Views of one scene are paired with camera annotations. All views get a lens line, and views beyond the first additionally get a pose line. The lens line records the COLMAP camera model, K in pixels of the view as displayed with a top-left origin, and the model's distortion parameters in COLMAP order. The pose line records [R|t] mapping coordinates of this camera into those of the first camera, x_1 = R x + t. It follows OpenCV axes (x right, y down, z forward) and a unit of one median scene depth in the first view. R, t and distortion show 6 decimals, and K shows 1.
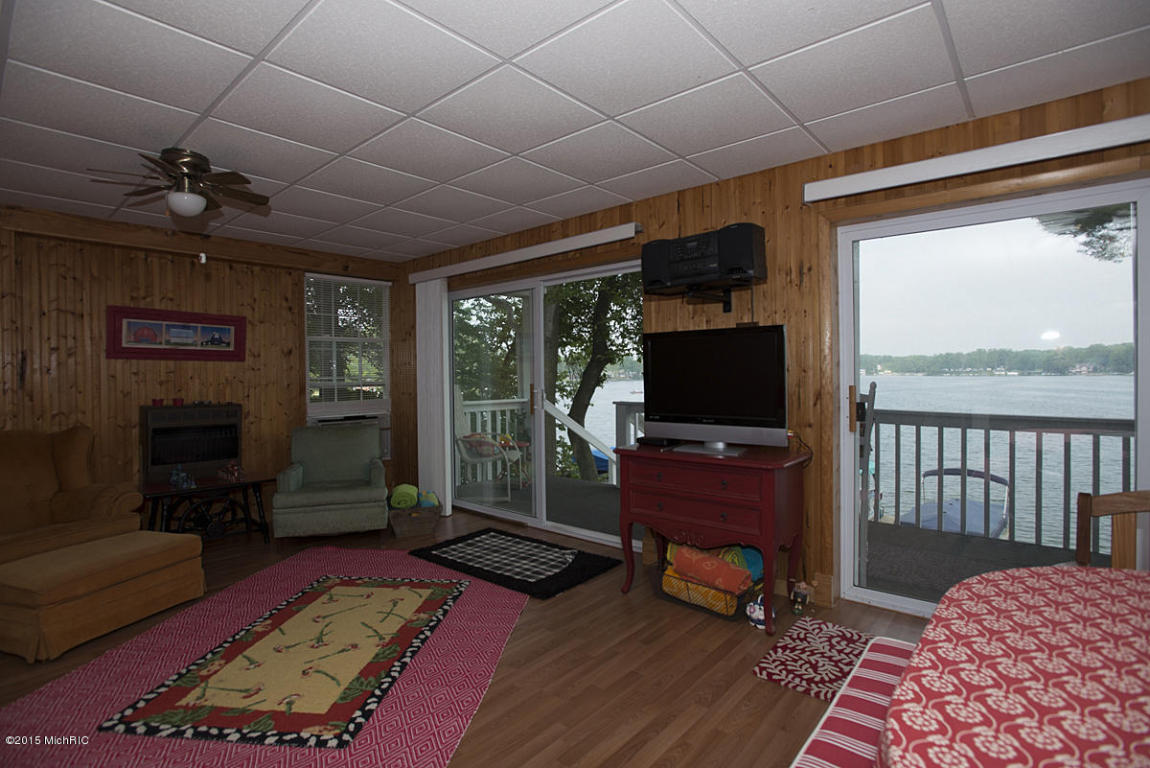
lens RADIAL K [[571.0, 0, 572.2], [0, 571.0, 378.2], [0, 0, 1]] dist [-0.076145, 0.033806]
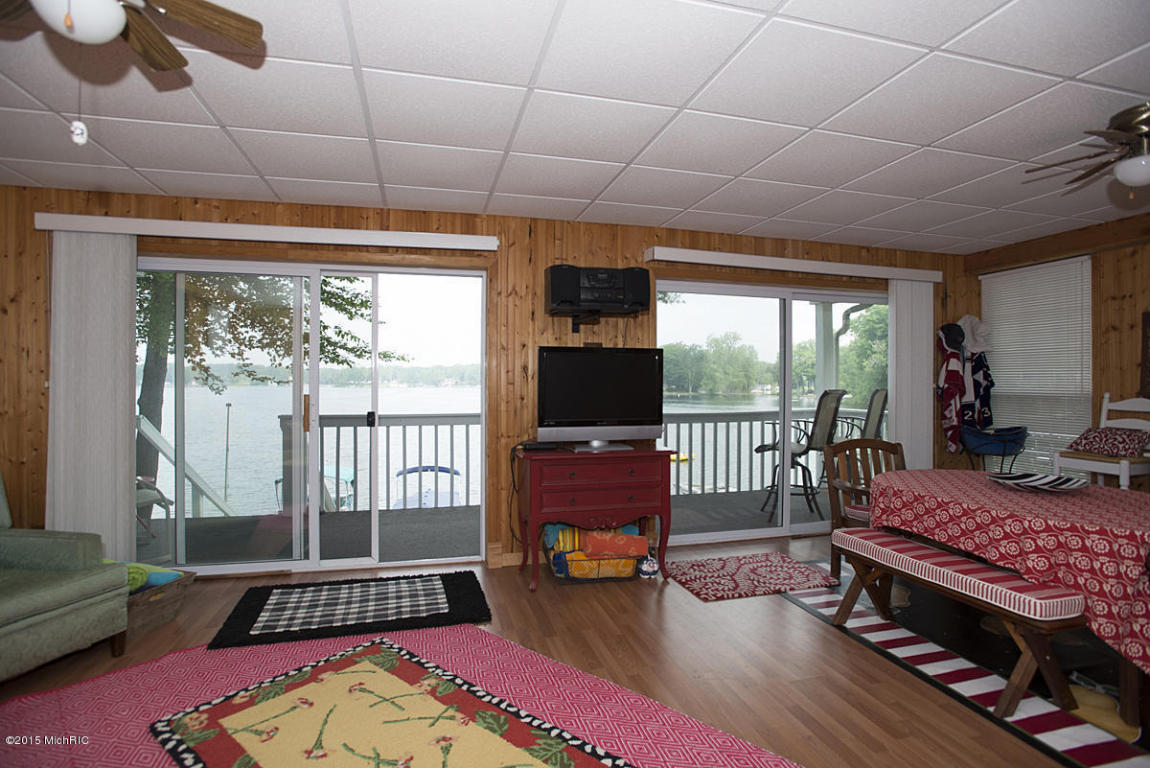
lens RADIAL K [[574.3, 0, 572.9], [0, 574.3, 379.8], [0, 0, 1]] dist [-0.055144, 0.020736]
pose [[0.562018, 0.015734, 0.826975, -0.649375], [-0.001369, 0.999835, -0.018093, 0.005814], [-0.827124, 0.009036, 0.561947, 0.295638]]
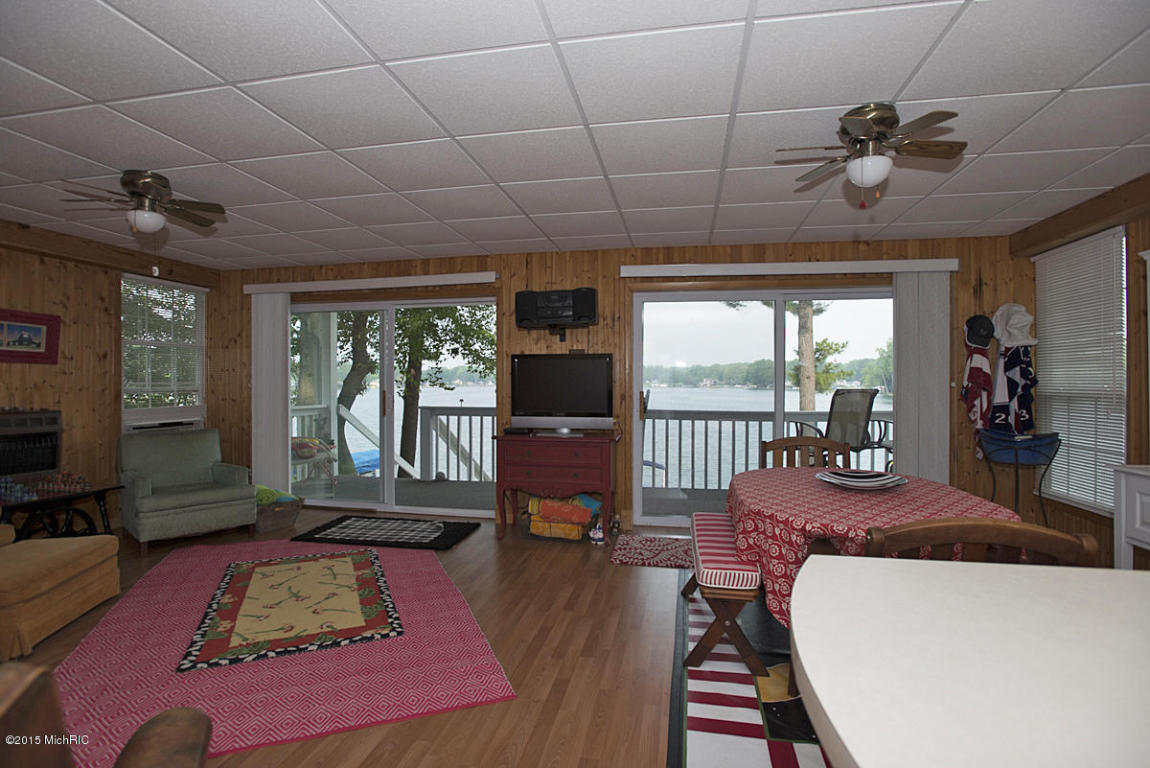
lens RADIAL K [[568.0, 0, 569.6], [0, 568.0, 378.3], [0, 0, 1]] dist [-0.056109, 0.023659]
pose [[0.871308, 0.014114, 0.490534, -0.386940], [-0.005330, 0.999800, -0.019300, 0.007936], [-0.490708, 0.014202, 0.871208, -0.264416]]
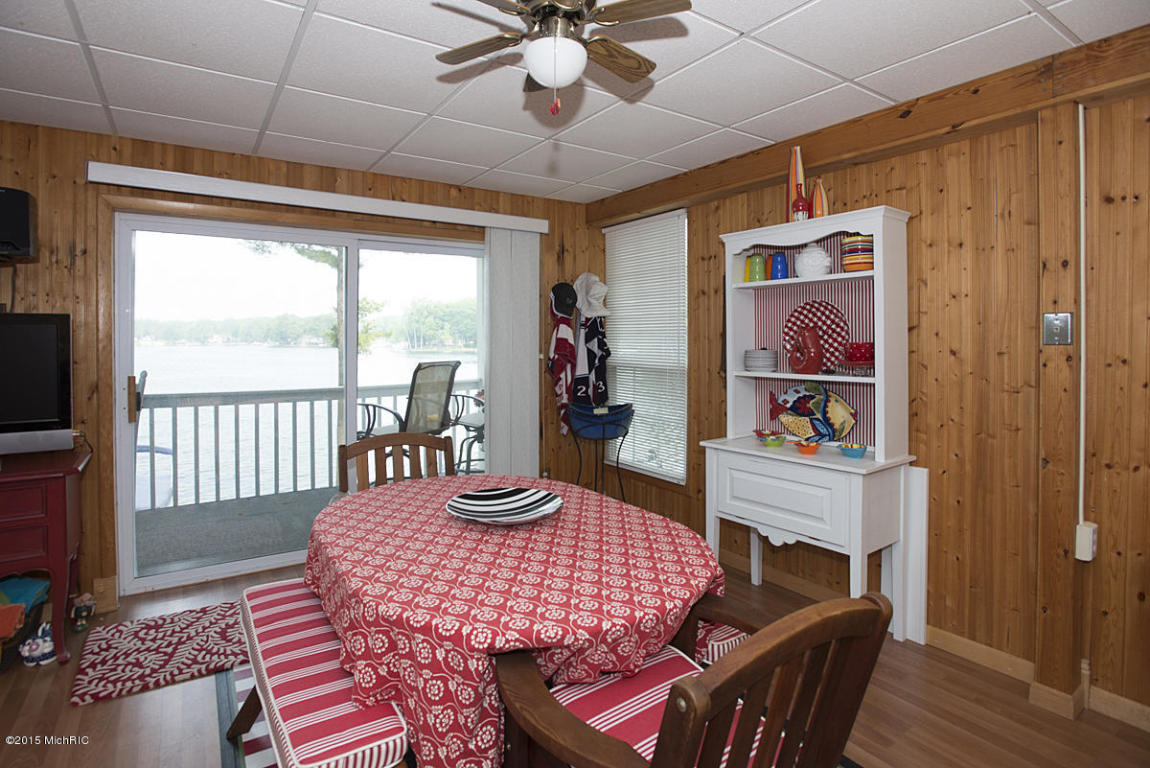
lens RADIAL K [[590.3, 0, 568.6], [0, 590.3, 341.3], [0, 0, 1]] dist [-0.060873, 0.020941]
pose [[0.271083, 0.002811, 0.962552, -0.206836], [0.008527, 0.999949, -0.005322, -0.027686], [-0.962518, 0.009650, 0.271045, -0.012848]]
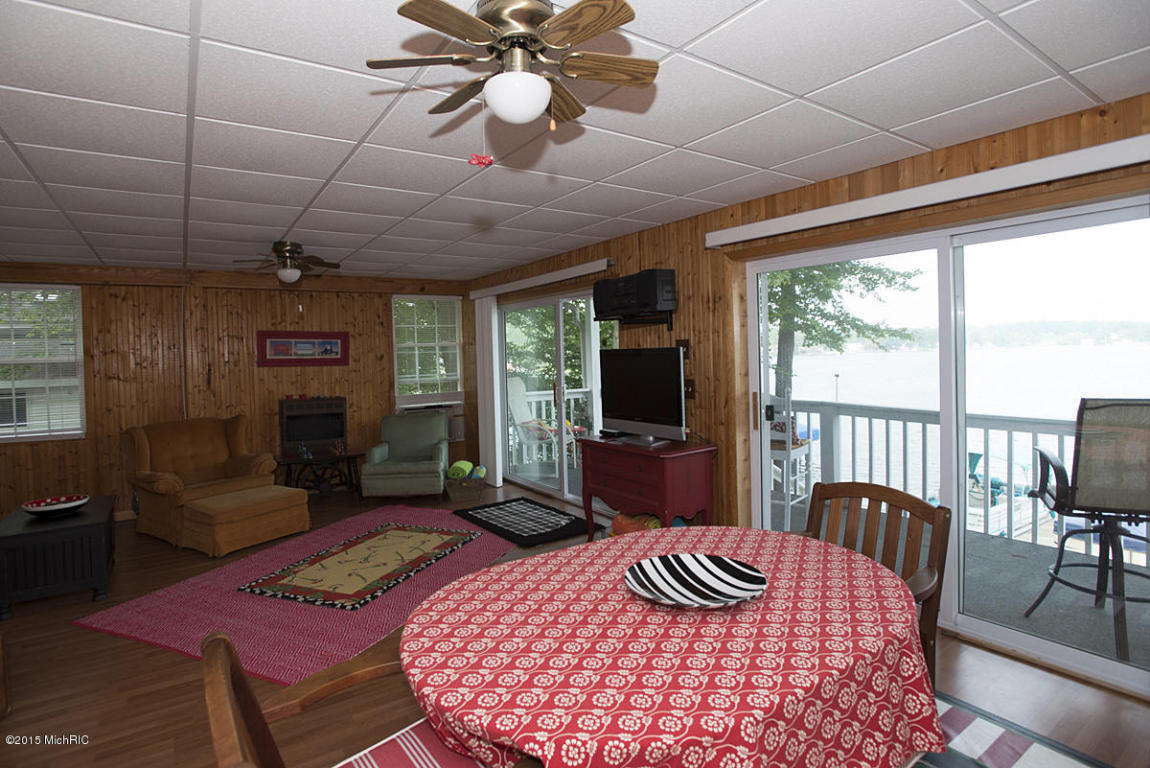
lens RADIAL K [[593.8, 0, 559.4], [0, 593.8, 365.8], [0, 0, 1]] dist [-0.079068, 0.043298]
pose [[0.963852, -0.010842, -0.266217, 0.349632], [0.015204, 0.999782, 0.014332, -0.053837], [0.266003, -0.017862, 0.963807, -0.283838]]
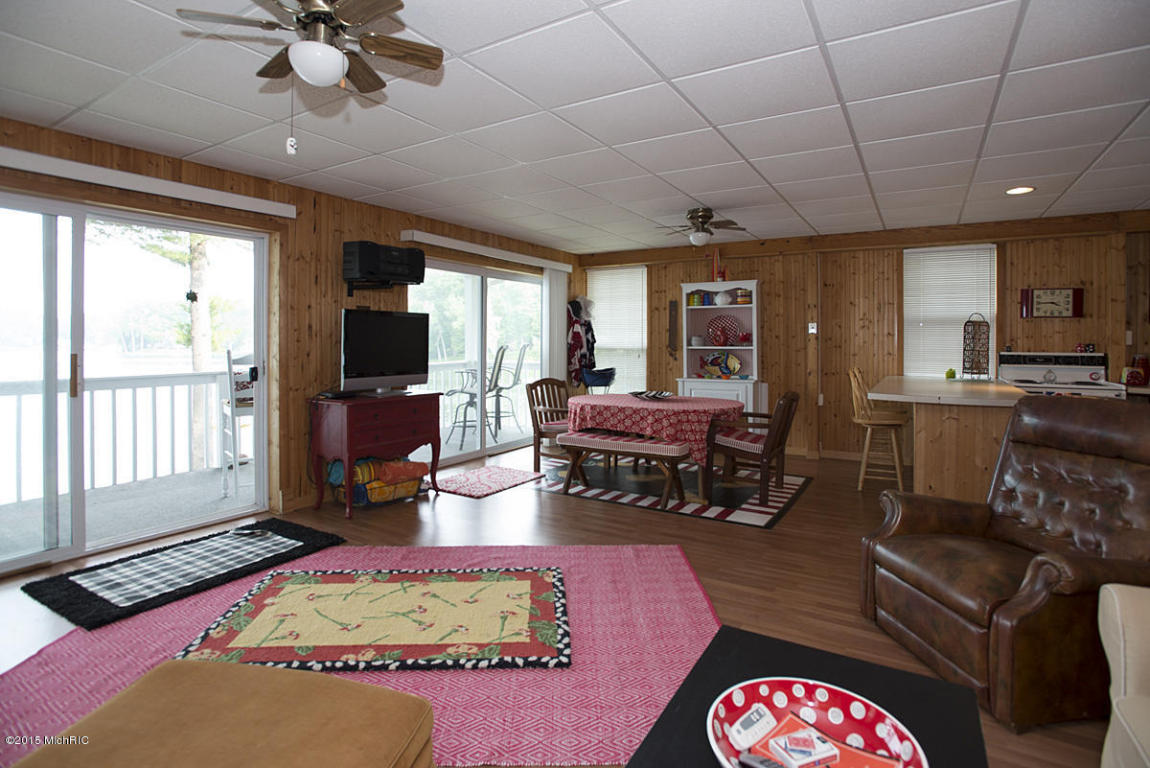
lens RADIAL K [[582.0, 0, 572.3], [0, 582.0, 342.2], [0, 0, 1]] dist [-0.053227, 0.022263]
pose [[-0.159789, 0.006084, 0.987132, -1.066586], [0.007306, 0.999961, -0.004980, 0.004520], [-0.987124, 0.006416, -0.159828, 0.624984]]
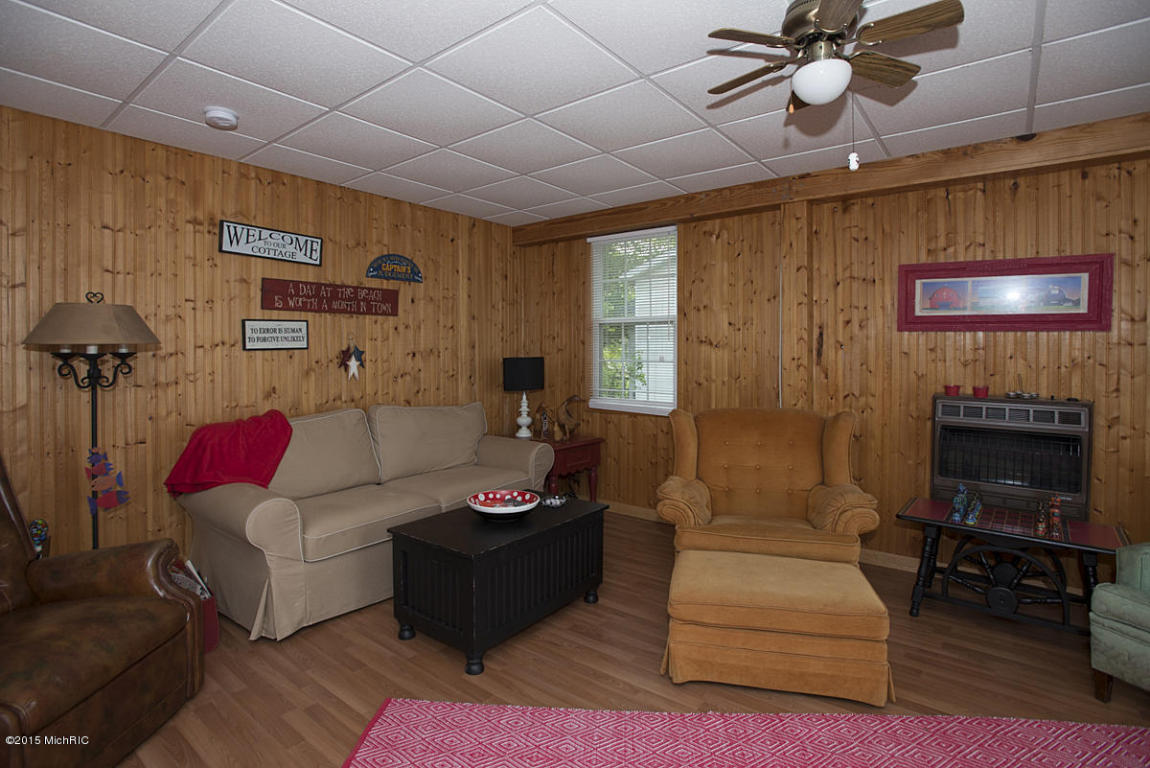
lens RADIAL K [[573.9, 0, 572.1], [0, 573.9, 352.8], [0, 0, 1]] dist [-0.058623, 0.024687]
pose [[0.050632, 0.017277, -0.998568, -0.044990], [-0.008731, 0.999820, 0.016856, -0.014496], [0.998679, 0.007865, 0.050774, 0.524228]]
